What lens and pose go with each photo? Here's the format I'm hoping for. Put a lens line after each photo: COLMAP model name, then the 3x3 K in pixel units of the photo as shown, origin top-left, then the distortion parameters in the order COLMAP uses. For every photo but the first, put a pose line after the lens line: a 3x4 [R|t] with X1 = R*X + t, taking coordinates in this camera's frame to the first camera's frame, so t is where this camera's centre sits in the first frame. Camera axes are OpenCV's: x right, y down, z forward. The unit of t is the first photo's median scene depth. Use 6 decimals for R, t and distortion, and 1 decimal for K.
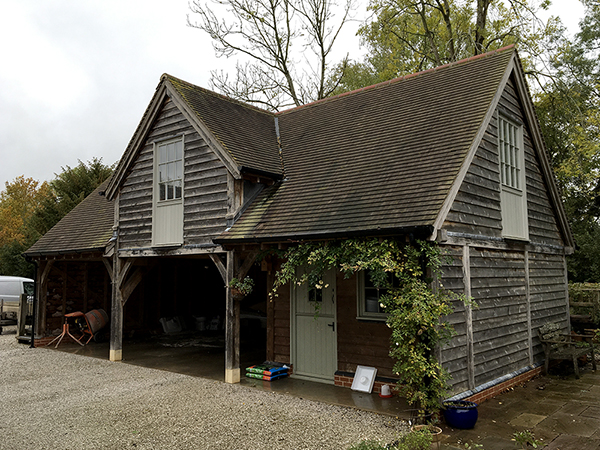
lens RADIAL K [[519.9, 0, 301.7], [0, 519.9, 224.8], [0, 0, 1]] dist [0.033674, -0.060434]
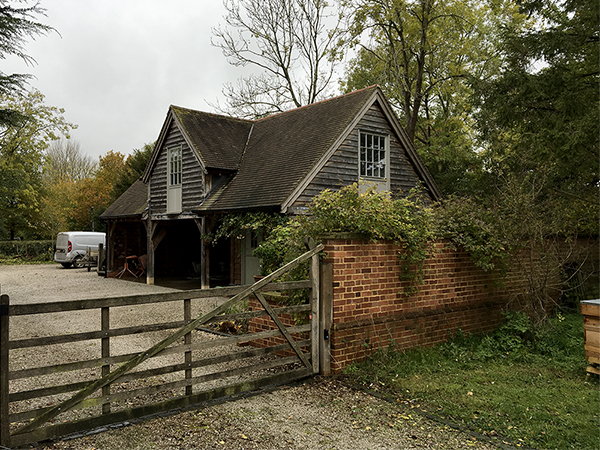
lens RADIAL K [[519.9, 0, 299.3], [0, 519.9, 221.0], [0, 0, 1]] dist [0.033674, -0.060434]
pose [[0.986031, 0.002427, -0.166542, 0.417657], [0.009267, 0.997546, 0.069404, -0.047152], [0.166302, -0.069977, 0.983589, -0.562043]]
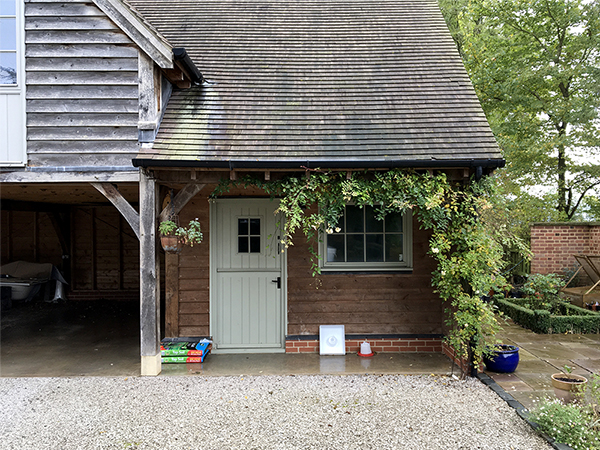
lens RADIAL K [[519.9, 0, 308.7], [0, 519.9, 243.5], [0, 0, 1]] dist [0.033674, -0.060434]
pose [[0.748926, -0.018855, 0.662385, -0.389901], [-0.060617, 0.993455, 0.096816, 0.050400], [-0.659875, -0.112660, 0.742881, 0.347104]]
